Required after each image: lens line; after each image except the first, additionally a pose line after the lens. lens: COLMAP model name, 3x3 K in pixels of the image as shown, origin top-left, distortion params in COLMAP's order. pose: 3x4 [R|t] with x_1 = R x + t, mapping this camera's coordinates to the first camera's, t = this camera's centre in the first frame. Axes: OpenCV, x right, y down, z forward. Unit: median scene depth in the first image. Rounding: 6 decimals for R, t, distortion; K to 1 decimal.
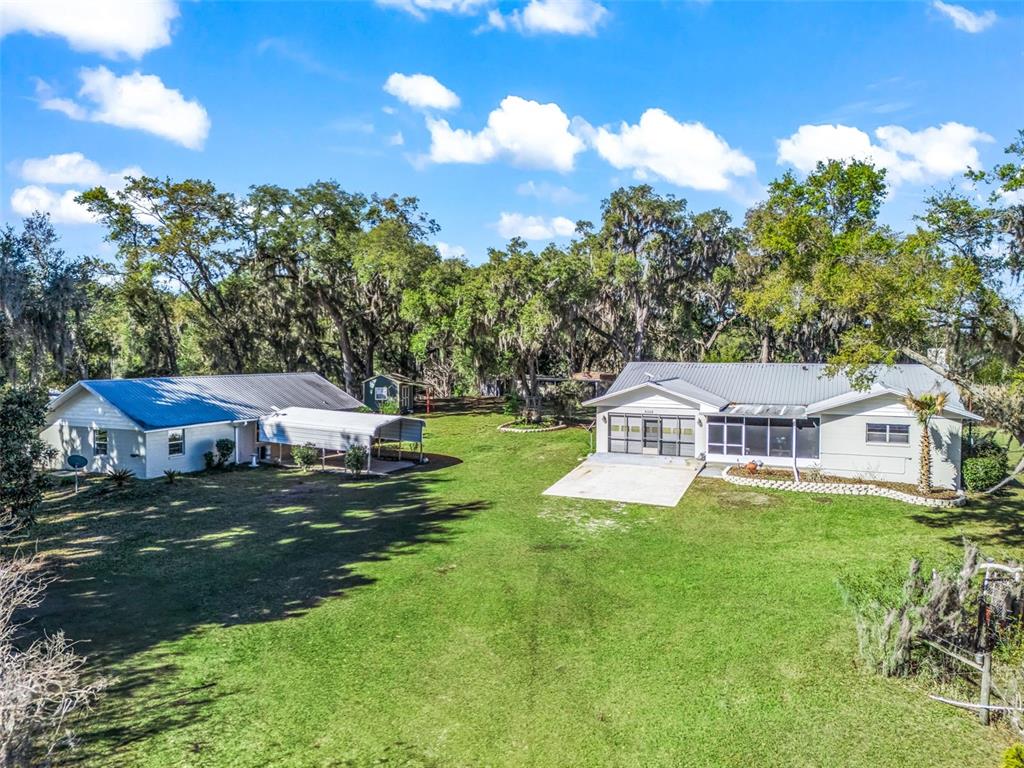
lens RADIAL K [[761.7, 0, 512.0], [0, 761.7, 384.0], [0, 0, 1]] dist [0.122137, -0.160886]
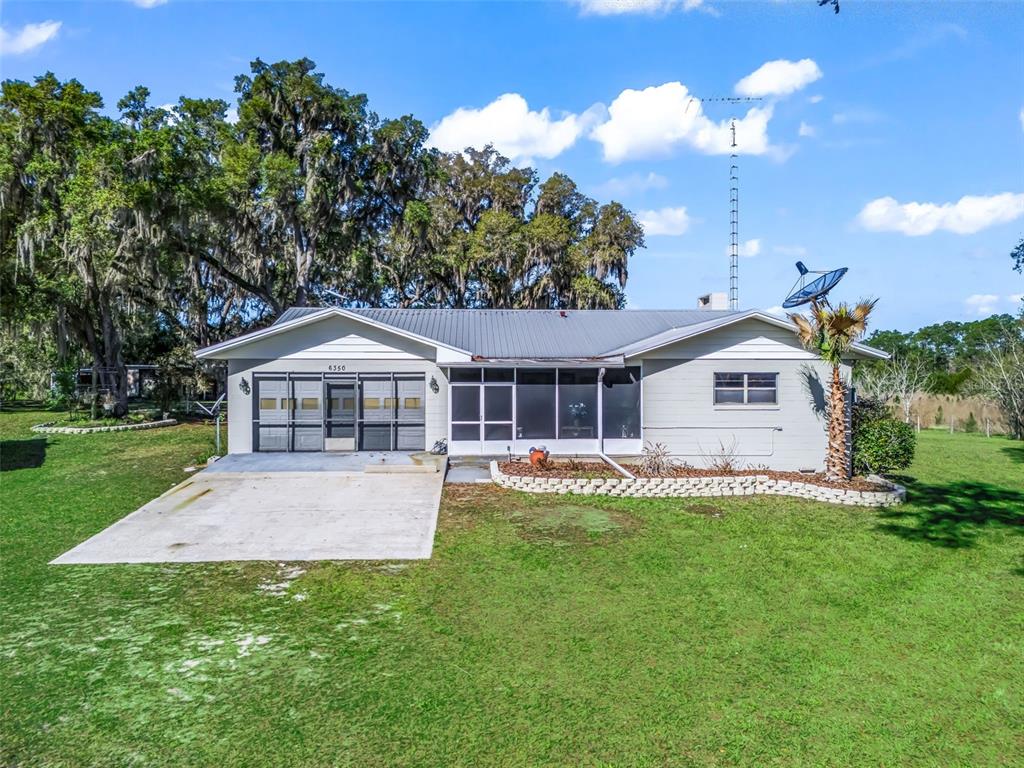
lens RADIAL K [[761.7, 0, 512.0], [0, 761.7, 384.0], [0, 0, 1]] dist [0.122137, -0.160886]
pose [[0.902432, -0.008785, 0.430743, 0.066969], [0.022316, 0.999403, -0.026369, 0.066797], [-0.430254, 0.033409, 0.902089, 0.511380]]
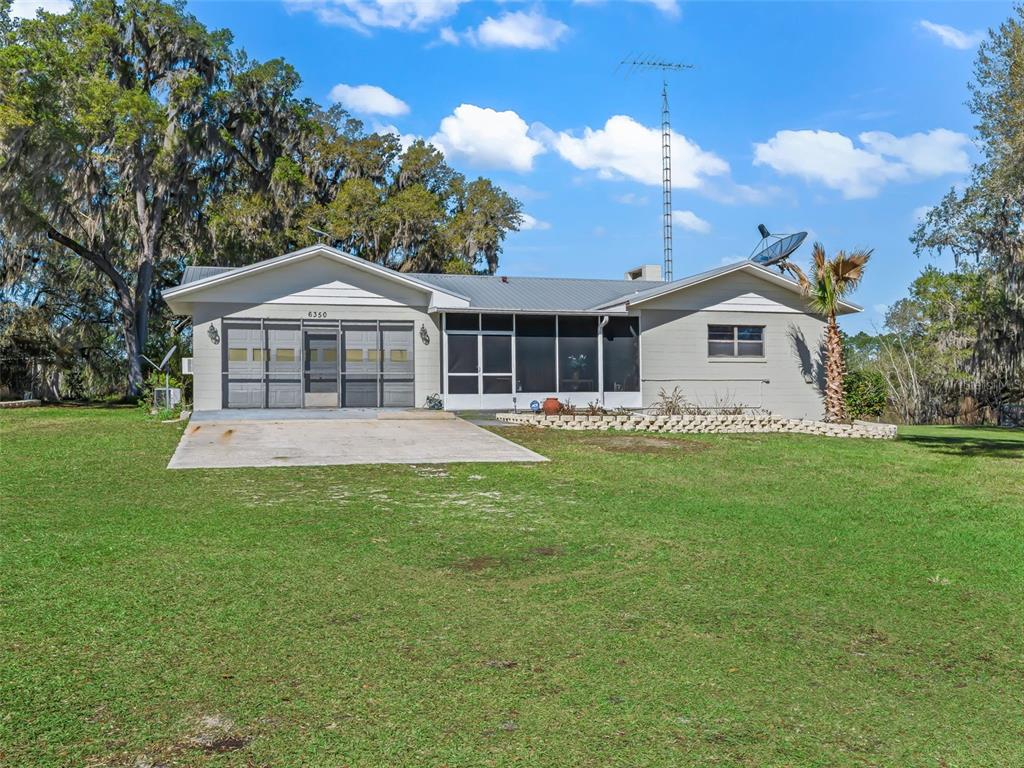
lens RADIAL K [[928.0, 0, 508.0], [0, 928.0, 398.2], [0, 0, 1]] dist [0.010341, 0.003208]
pose [[0.781198, -0.007081, 0.624243, -0.085100], [0.038243, 0.998600, -0.036532, 0.117364], [-0.623110, 0.052412, 0.780376, 0.521735]]
